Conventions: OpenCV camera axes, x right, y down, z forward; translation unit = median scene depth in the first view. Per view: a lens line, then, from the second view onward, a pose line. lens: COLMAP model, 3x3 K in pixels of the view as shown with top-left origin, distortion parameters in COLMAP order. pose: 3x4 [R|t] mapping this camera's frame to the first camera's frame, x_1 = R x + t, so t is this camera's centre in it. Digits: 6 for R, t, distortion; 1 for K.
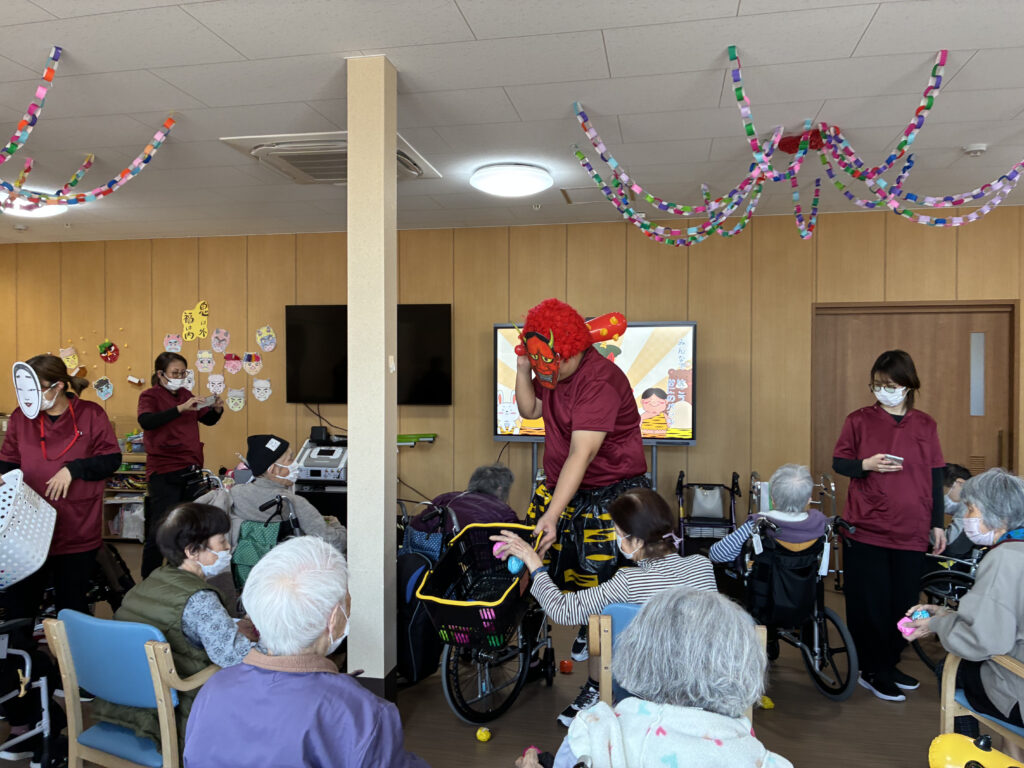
lens RADIAL K [[779.9, 0, 513.4], [0, 779.9, 387.2], [0, 0, 1]] dist [0.006332, -0.022250]
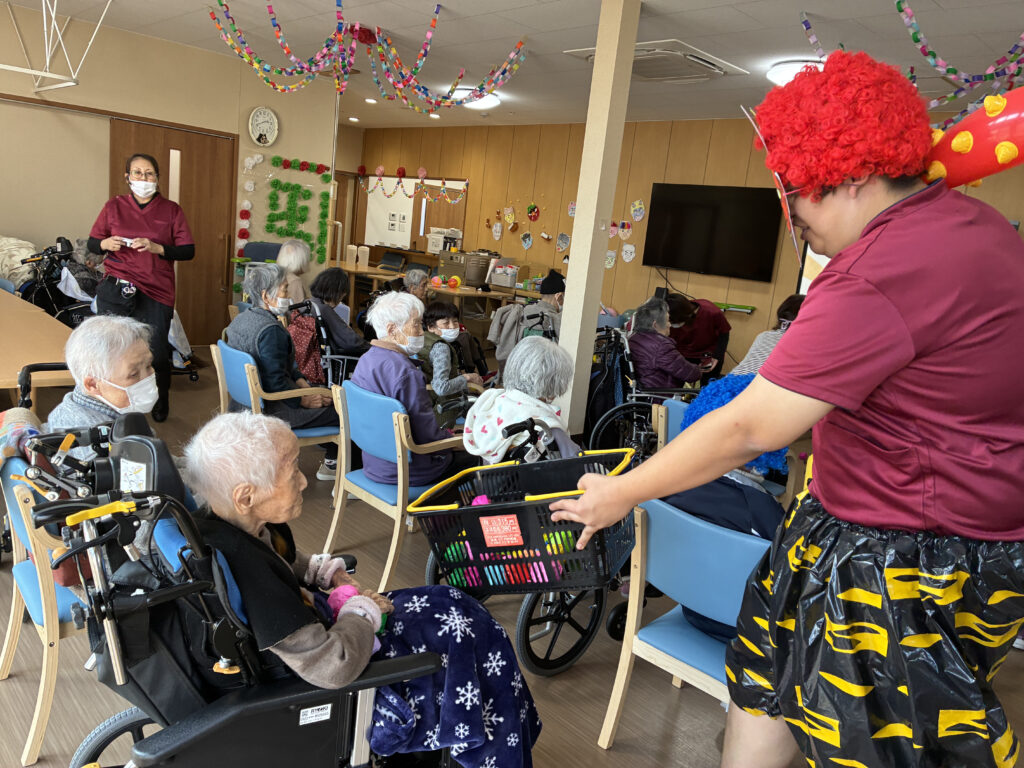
lens RADIAL K [[779.9, 0, 511.5], [0, 779.9, 383.4], [0, 0, 1]] dist [0.006332, -0.022250]
pose [[0.812182, 0.194601, -0.549992, 0.244873], [-0.115639, 0.977722, 0.175177, 0.010646], [0.571829, -0.078675, 0.816592, -0.122453]]
